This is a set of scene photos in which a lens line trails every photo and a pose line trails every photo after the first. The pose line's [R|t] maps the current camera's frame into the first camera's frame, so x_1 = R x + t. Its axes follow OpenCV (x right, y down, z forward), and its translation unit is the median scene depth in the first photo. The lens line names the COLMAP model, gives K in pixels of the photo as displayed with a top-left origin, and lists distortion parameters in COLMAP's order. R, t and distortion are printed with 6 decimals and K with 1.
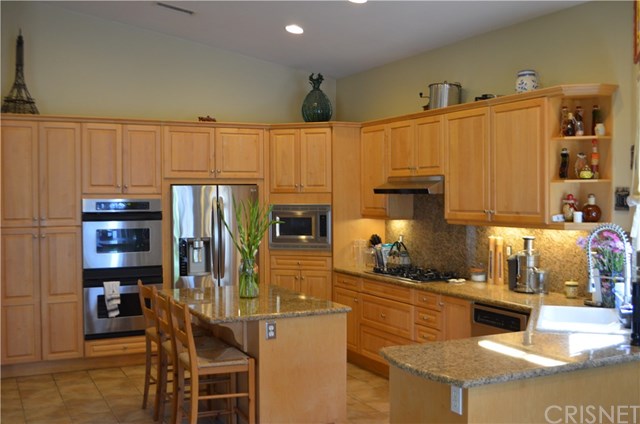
lens RADIAL K [[708.9, 0, 320.0], [0, 708.9, 212.0], [0, 0, 1]] dist [-0.054938, 0.014313]
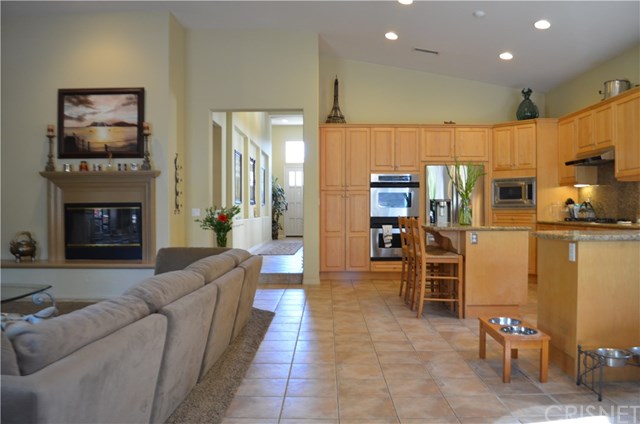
lens RADIAL K [[497.1, 0, 323.7], [0, 497.1, 215.5], [0, 0, 1]] dist [-0.086653, 0.011120]
pose [[0.894071, 0.007545, -0.447861, 0.084523], [-0.014058, 0.999838, -0.011221, 0.095150], [0.447704, 0.016328, 0.894033, -0.078894]]
